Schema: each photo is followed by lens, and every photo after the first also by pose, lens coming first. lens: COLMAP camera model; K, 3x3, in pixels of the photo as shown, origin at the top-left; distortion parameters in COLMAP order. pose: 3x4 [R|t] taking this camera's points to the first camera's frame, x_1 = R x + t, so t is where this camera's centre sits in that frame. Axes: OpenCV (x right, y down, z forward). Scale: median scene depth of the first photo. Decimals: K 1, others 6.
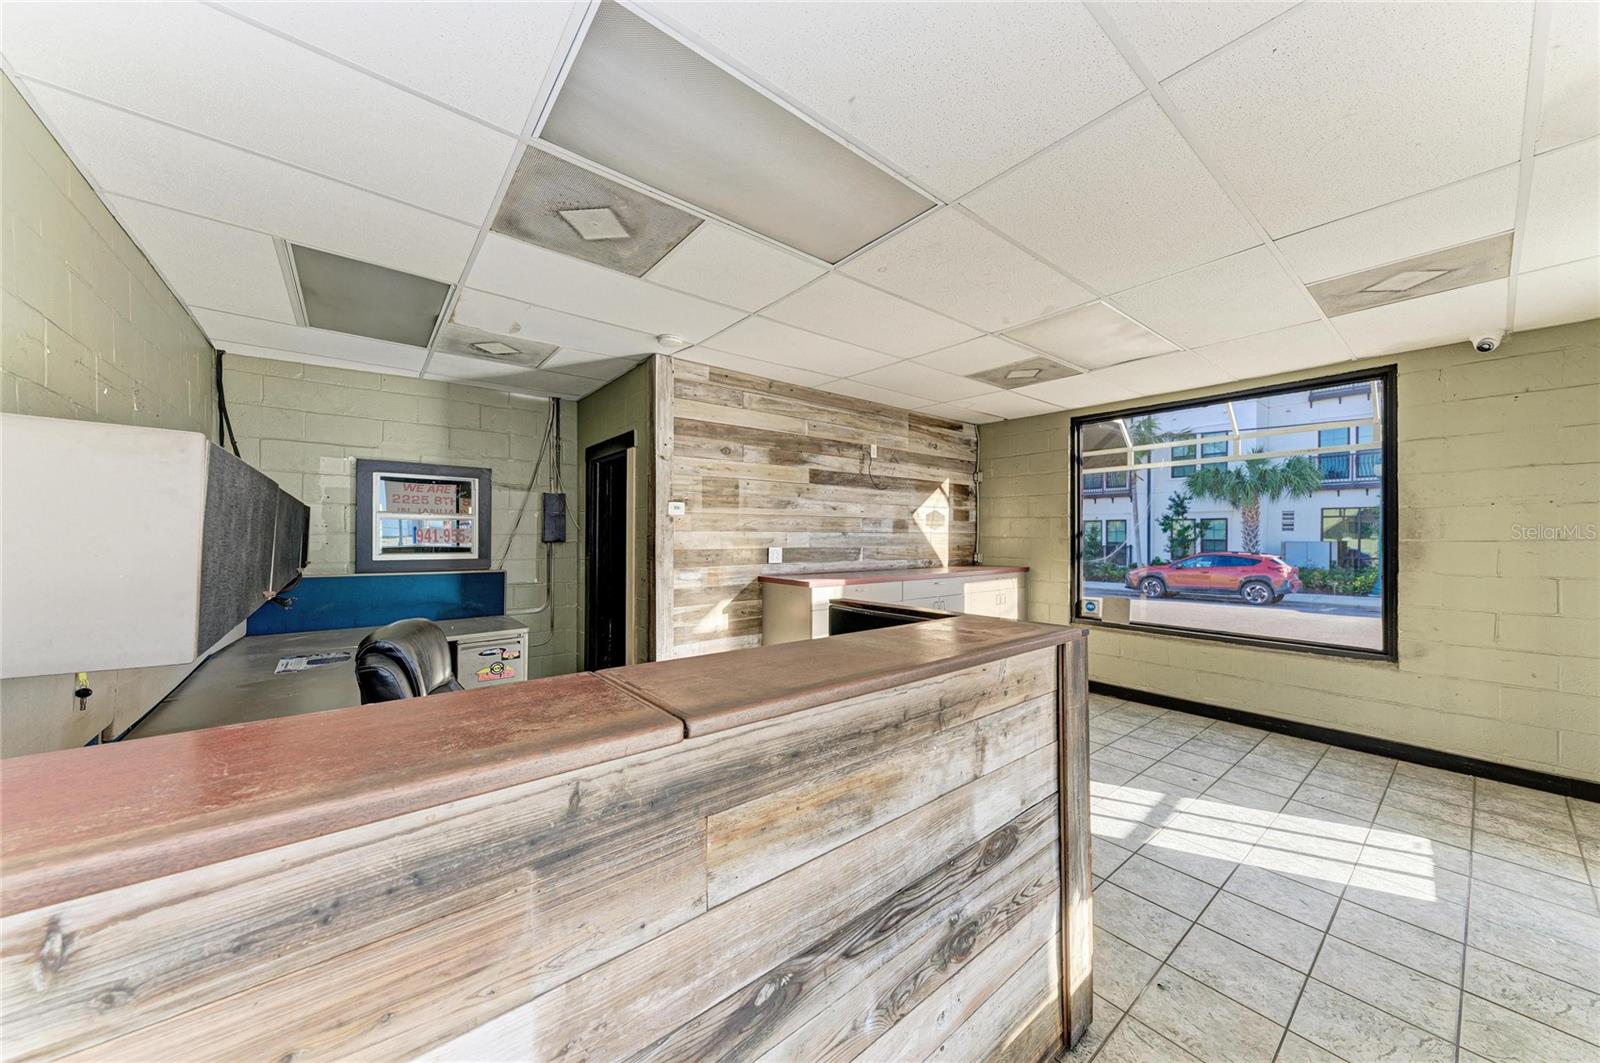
lens RADIAL K [[544.7, 0, 810.2], [0, 544.7, 533.9], [0, 0, 1]] dist [-0.001255, -0.000161]
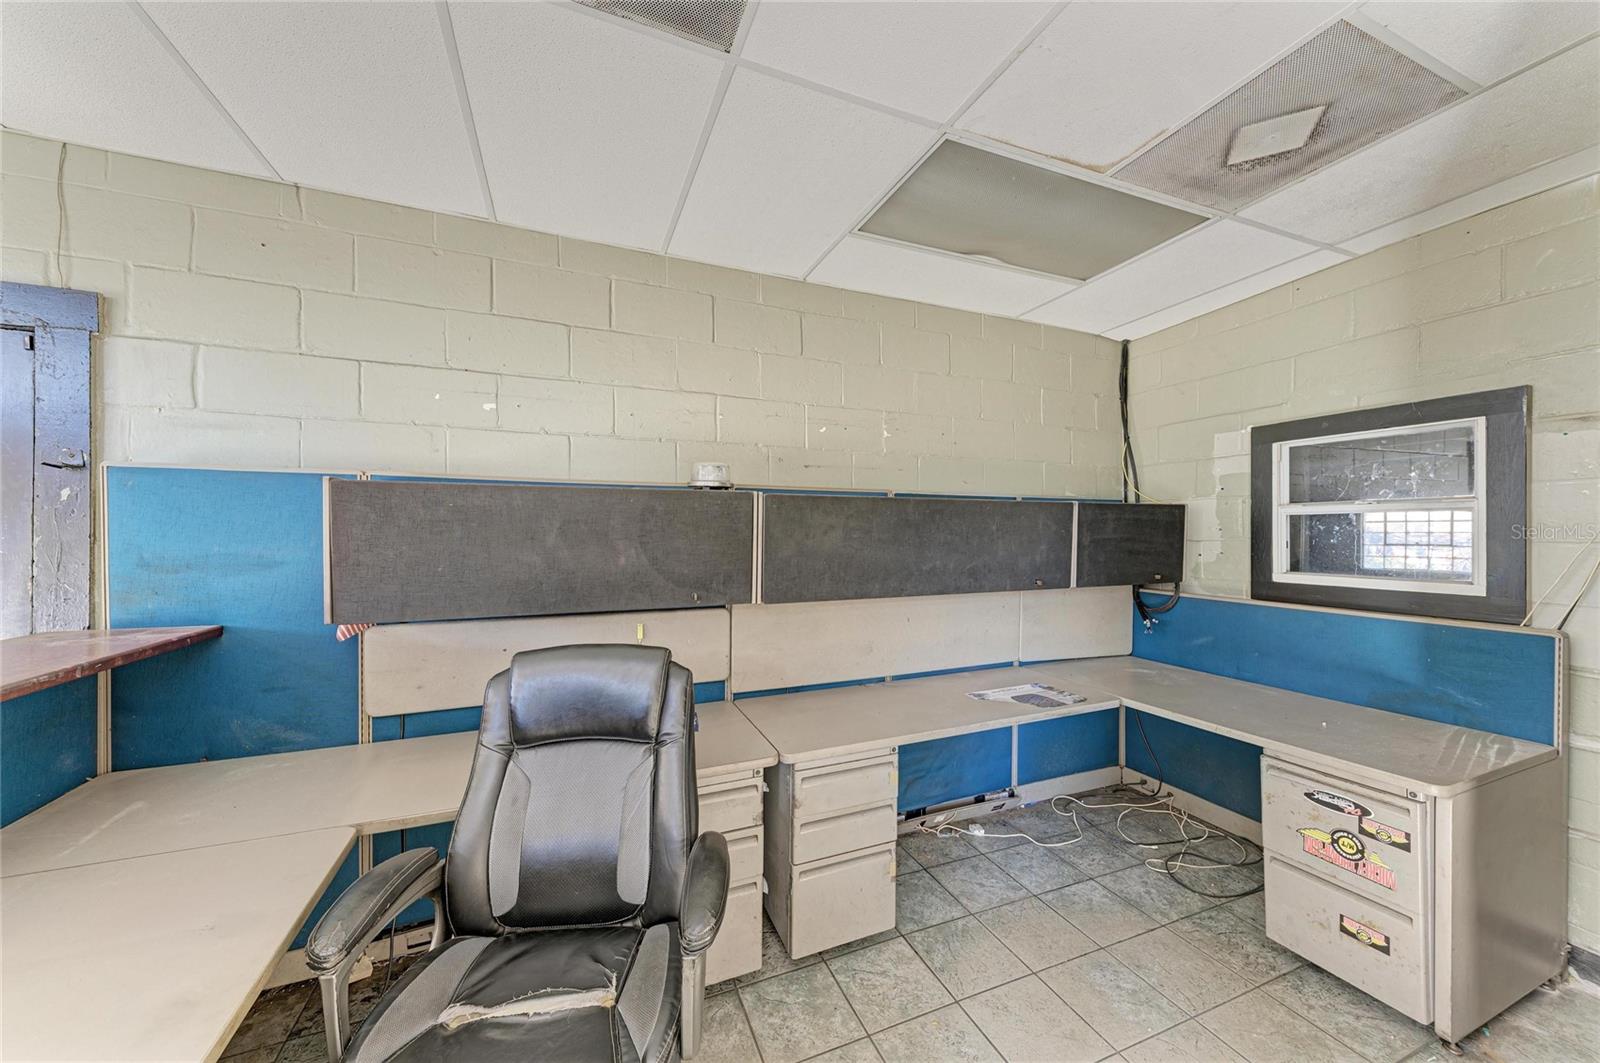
lens RADIAL K [[574.6, 0, 799.5], [0, 574.6, 537.5], [0, 0, 1]] dist [0.003312, -0.001489]
pose [[-0.290984, -0.002349, -0.956725, 0.002754], [0.000558, 0.999996, -0.002625, -0.001860], [0.956728, -0.001297, -0.290982, 0.733615]]
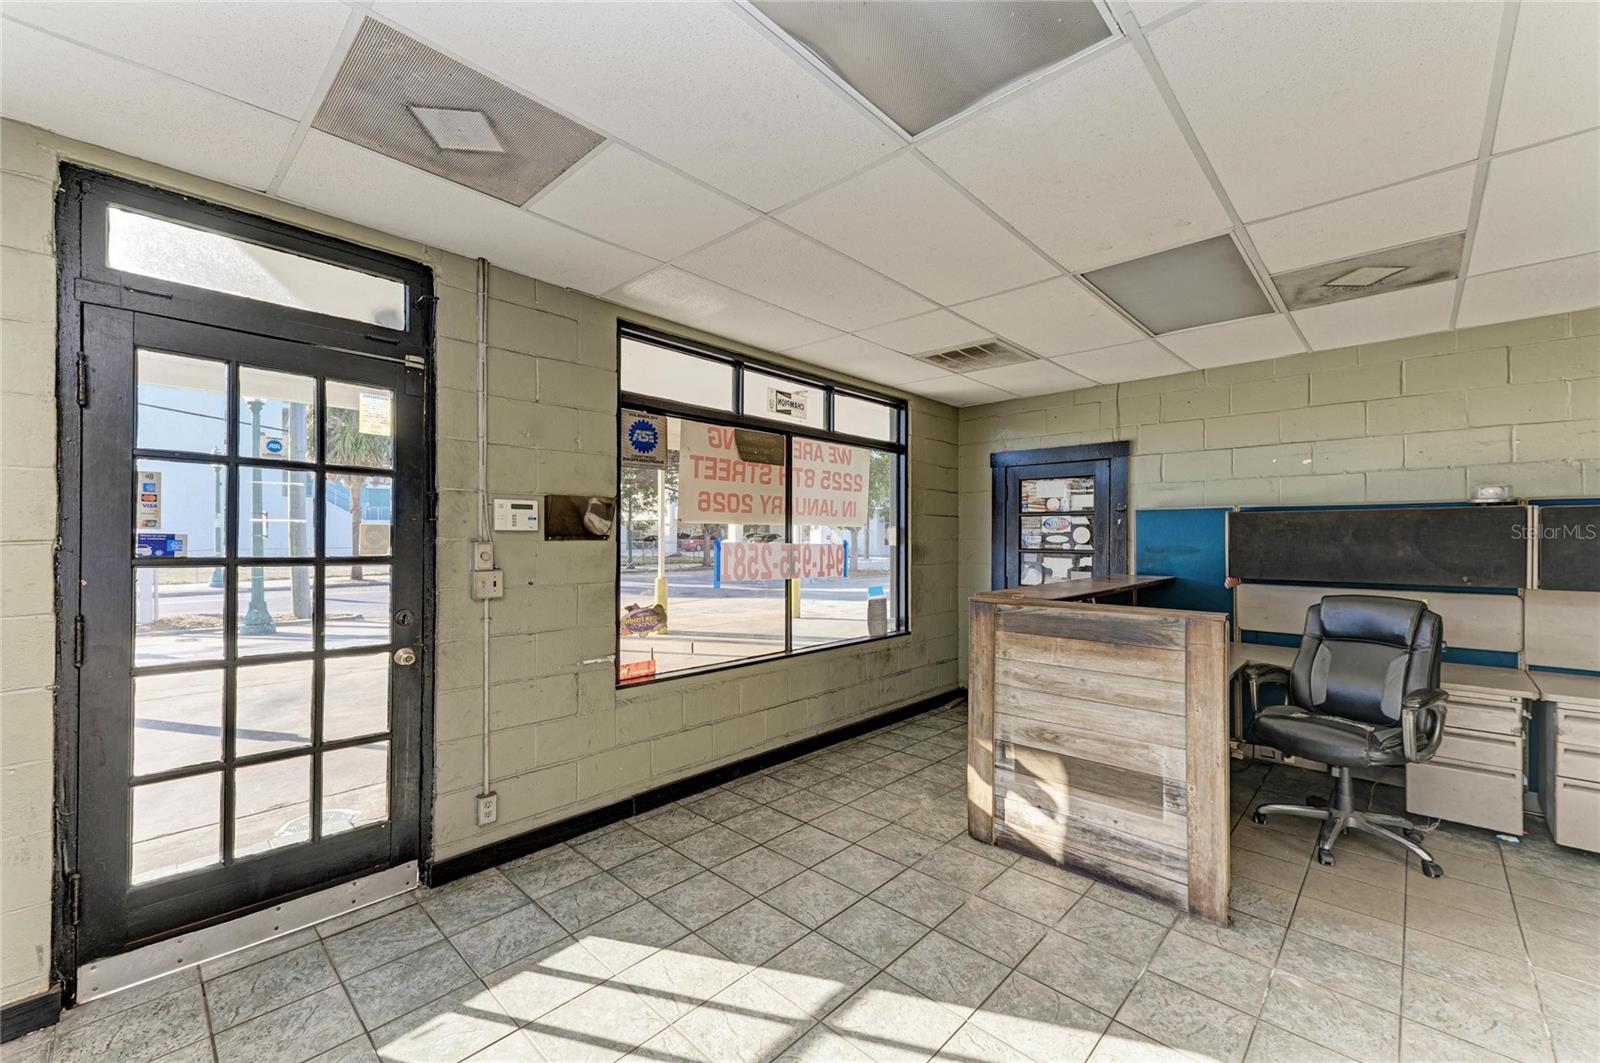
lens RADIAL K [[641.1, 0, 808.6], [0, 641.1, 533.9], [0, 0, 1]] dist [0.009944, -0.001594]
pose [[-0.990653, -0.008051, -0.136168, 0.535028], [-0.006947, 0.999939, -0.008579, 0.003025], [0.136228, -0.007553, -0.990649, 1.243327]]
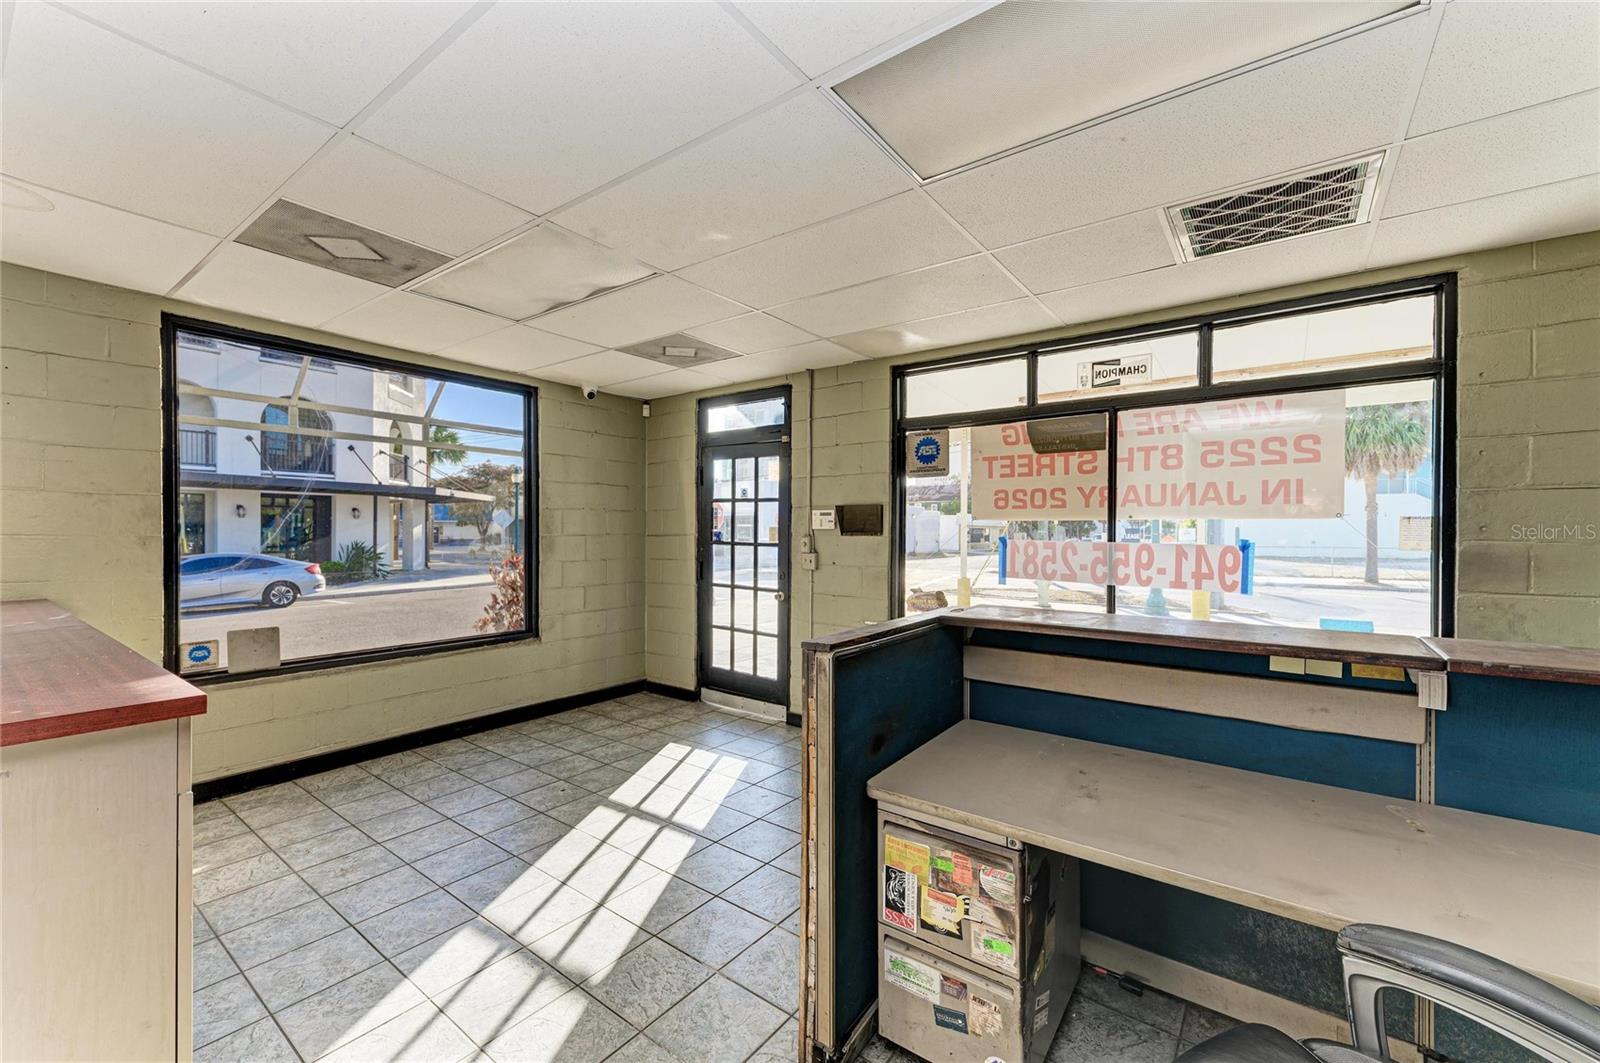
lens RADIAL K [[641.1, 0, 796.0], [0, 641.1, 536.6], [0, 0, 1]] dist [0.009944, -0.001594]
pose [[-0.237016, -0.013838, 0.971407, -0.416265], [-0.008123, 0.999892, 0.012262, -0.005856], [-0.971472, -0.004985, -0.237103, 0.771026]]
